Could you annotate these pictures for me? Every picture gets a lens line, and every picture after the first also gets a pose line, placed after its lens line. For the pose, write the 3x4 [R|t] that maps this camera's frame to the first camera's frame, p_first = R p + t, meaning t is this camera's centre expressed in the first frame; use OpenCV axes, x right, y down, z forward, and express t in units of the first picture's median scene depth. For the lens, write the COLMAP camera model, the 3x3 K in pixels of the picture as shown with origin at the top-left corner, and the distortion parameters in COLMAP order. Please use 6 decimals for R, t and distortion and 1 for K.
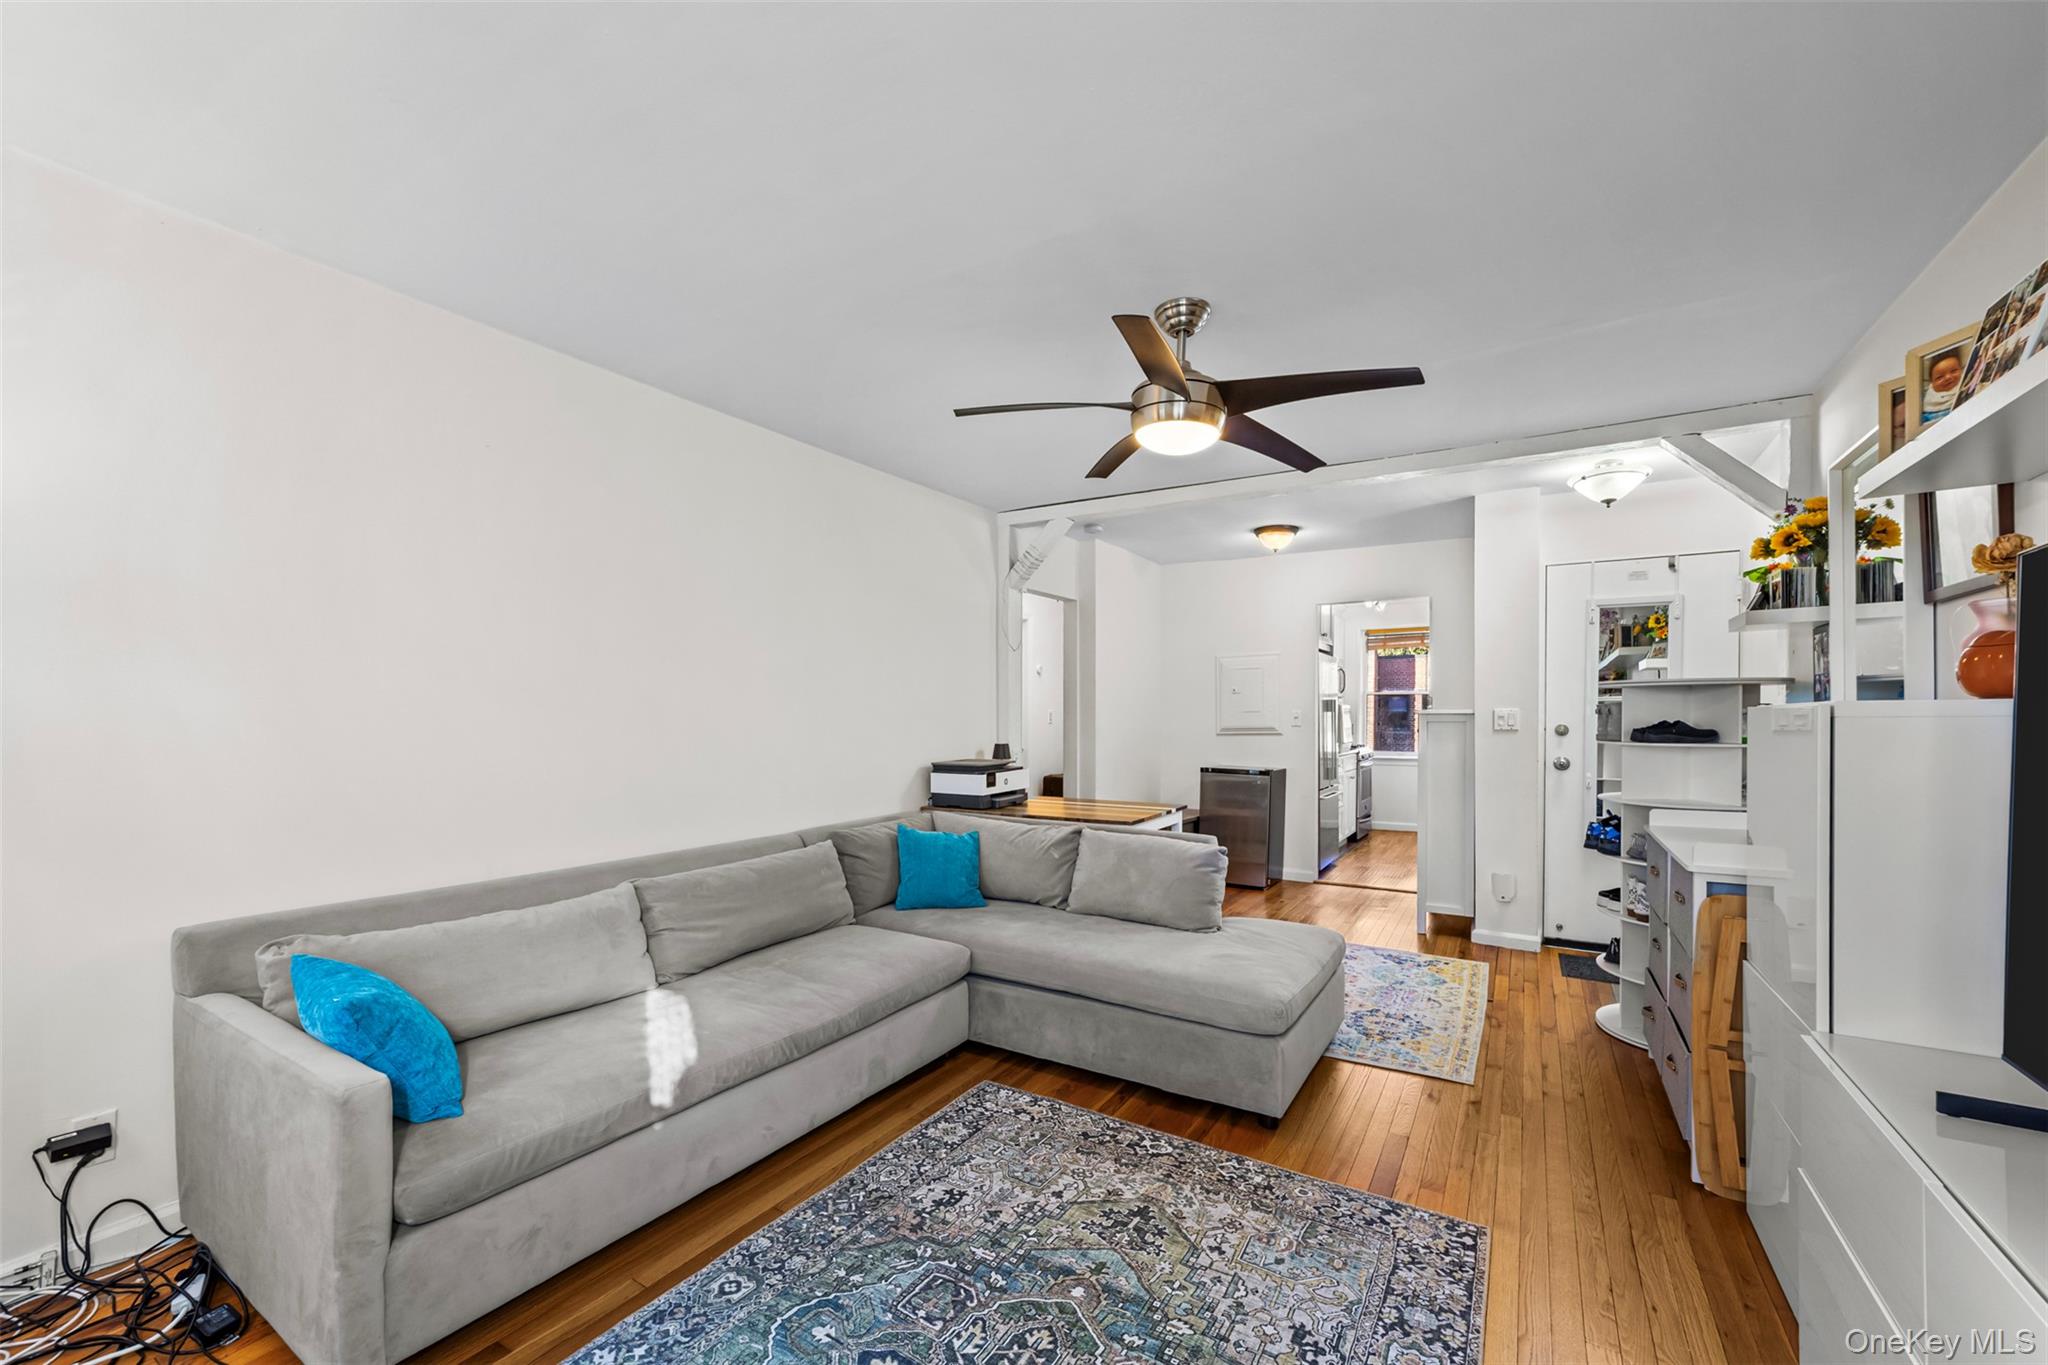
lens RADIAL K [[832.8, 0, 1015.2], [0, 832.8, 721.7], [0, 0, 1]] dist [-0.009060, 0.000458]
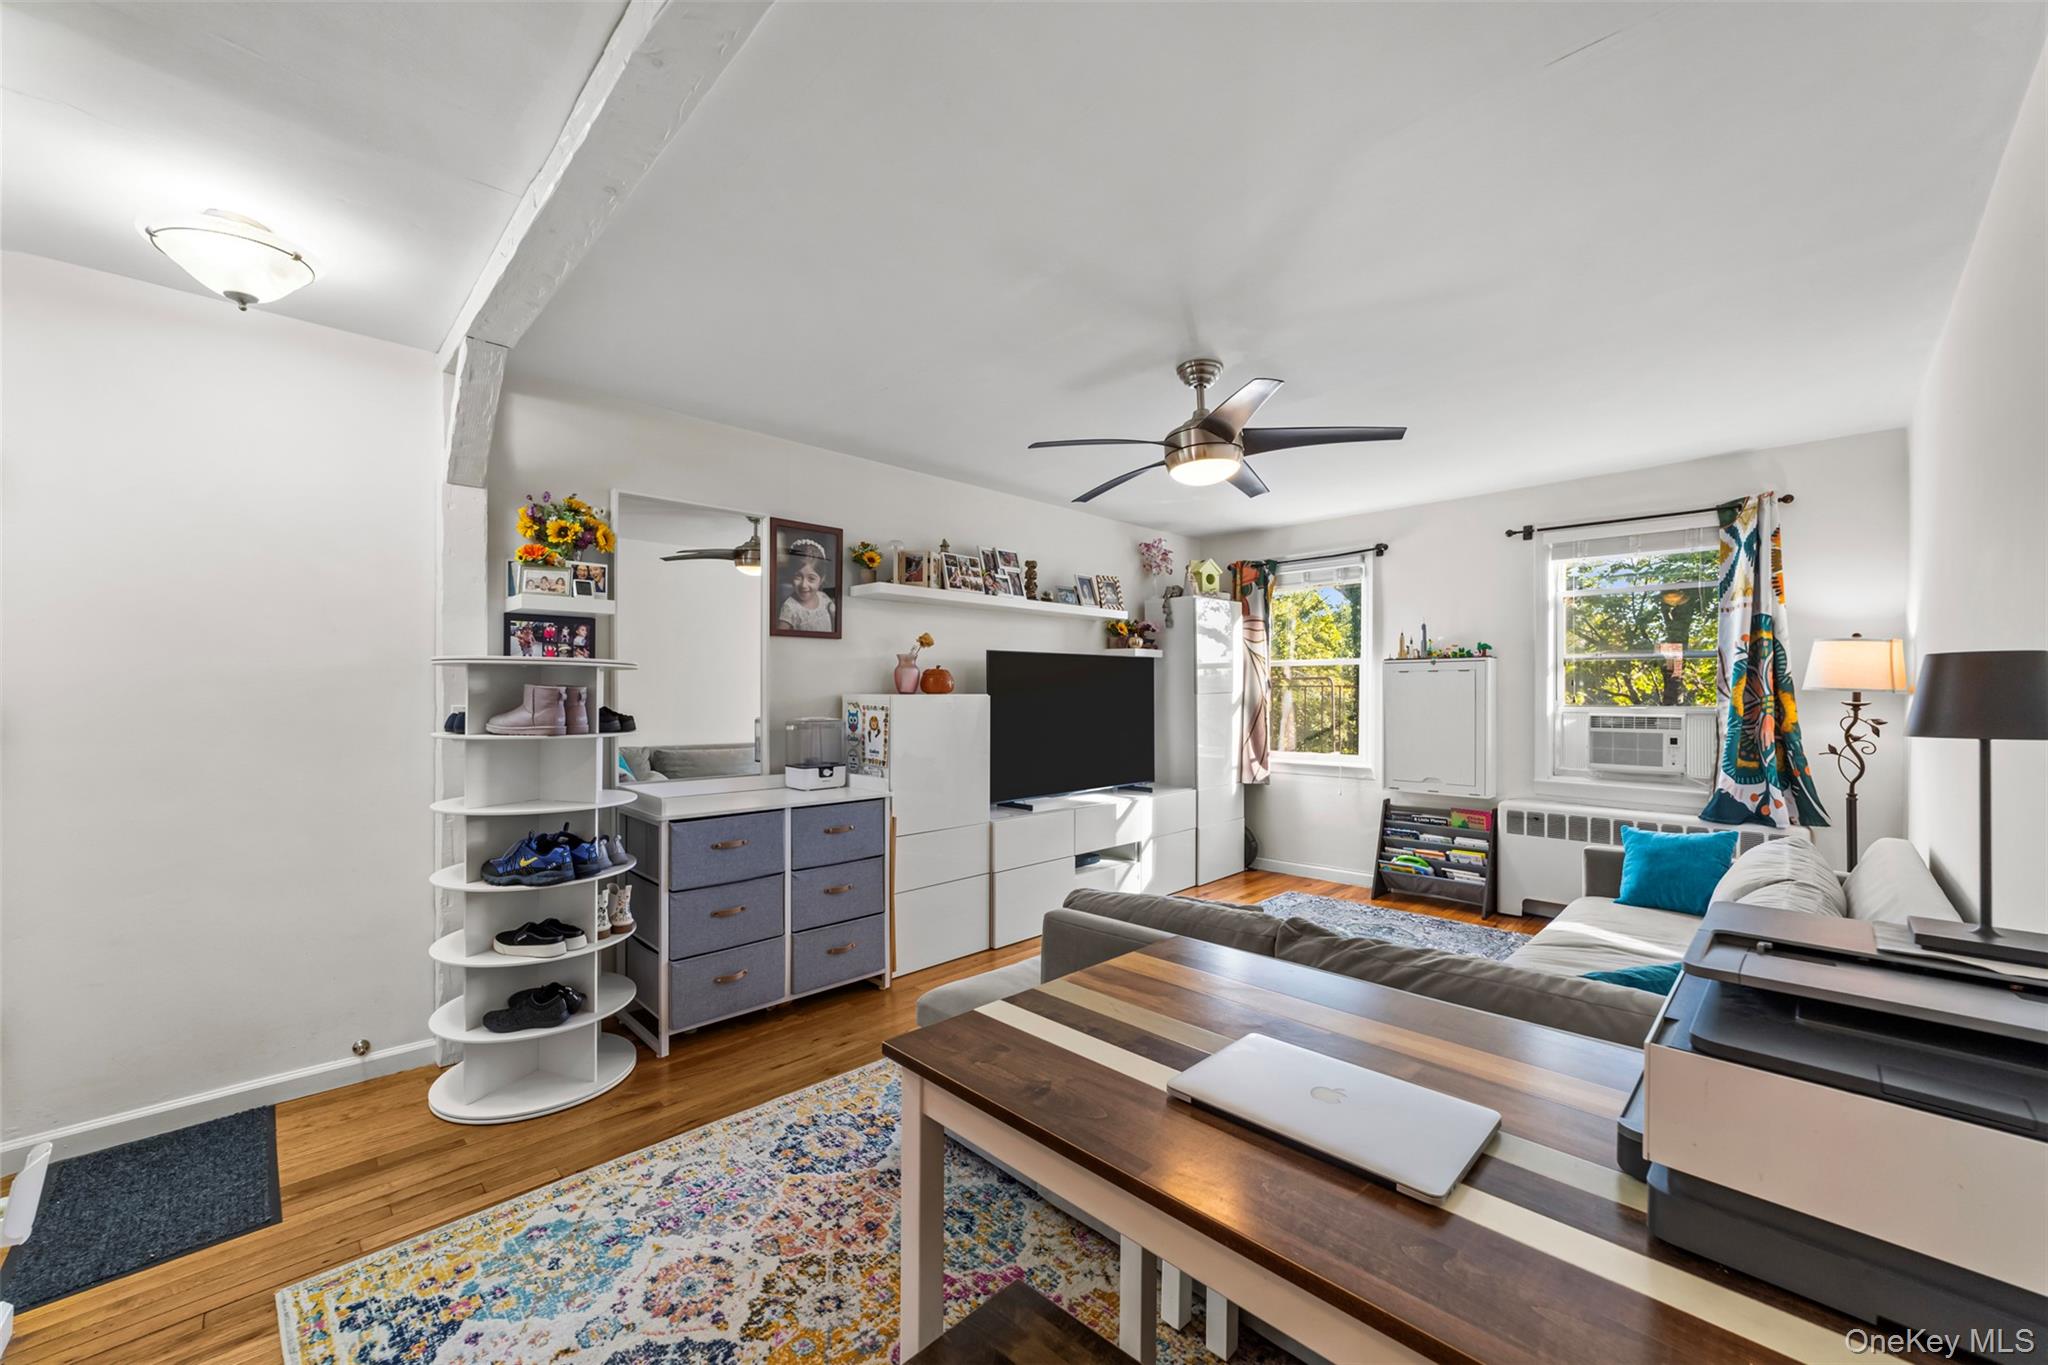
lens RADIAL K [[789.4, 0, 1021.1], [0, 789.4, 685.4], [0, 0, 1]] dist [-0.014133, 0.004934]
pose [[-0.971278, 0.003387, 0.237922, 0.147392], [0.001807, 0.999975, -0.006858, -0.020544], [-0.237940, -0.006231, -0.971260, 1.826762]]
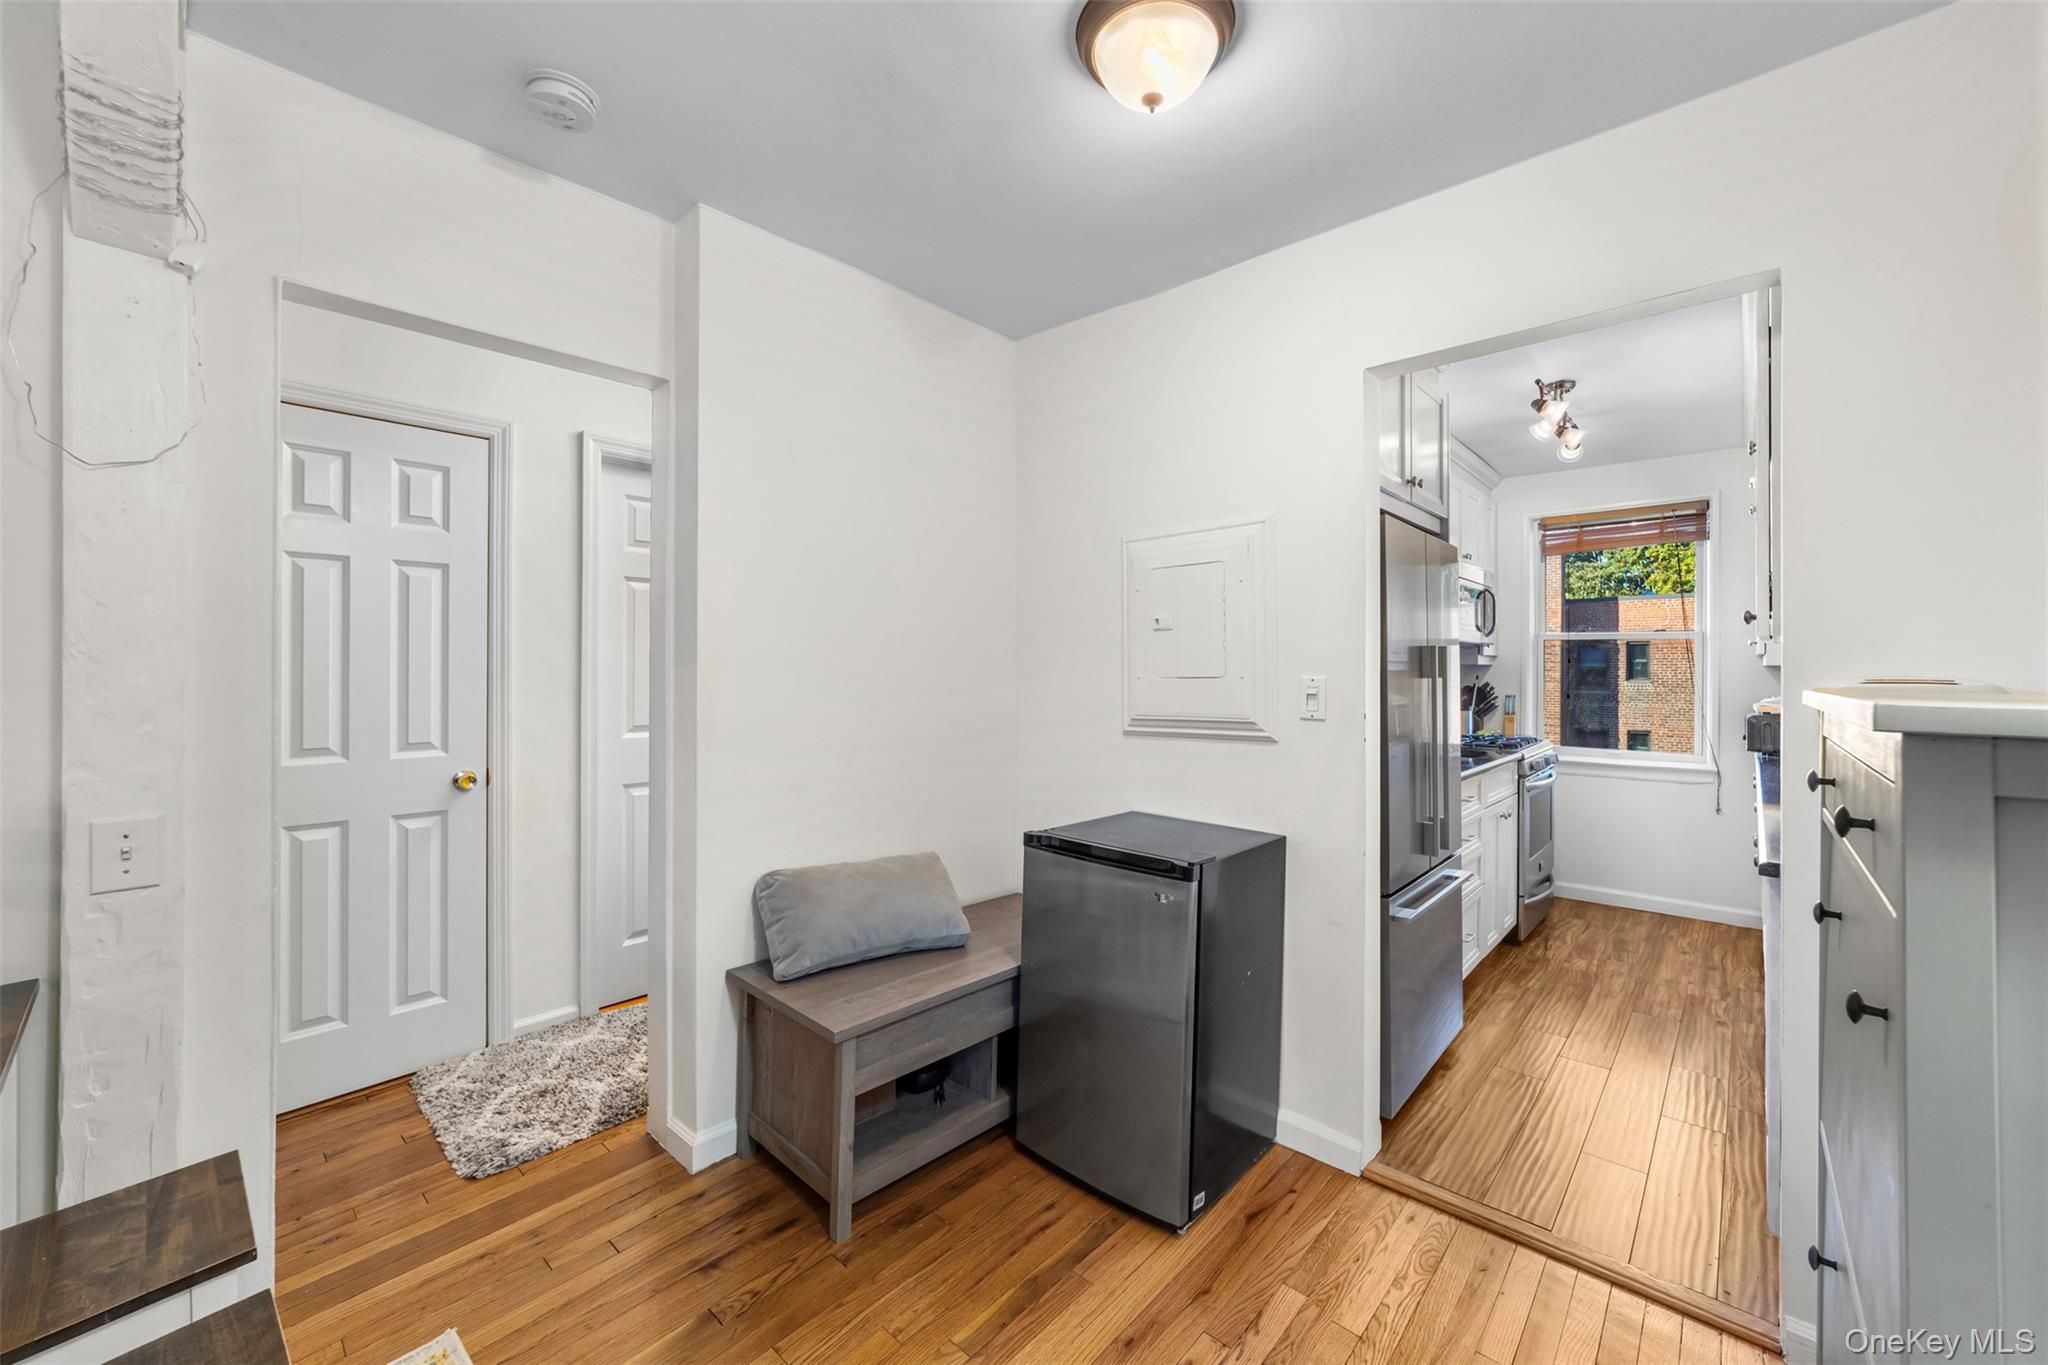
lens RADIAL K [[789.4, 0, 1017.3], [0, 789.4, 664.2], [0, 0, 1]] dist [-0.014133, 0.004934]
pose [[0.980519, 0.001710, -0.196417, 0.589593], [-0.003924, 0.999933, -0.010885, -0.030810], [0.196385, 0.011444, 0.980460, 1.359269]]
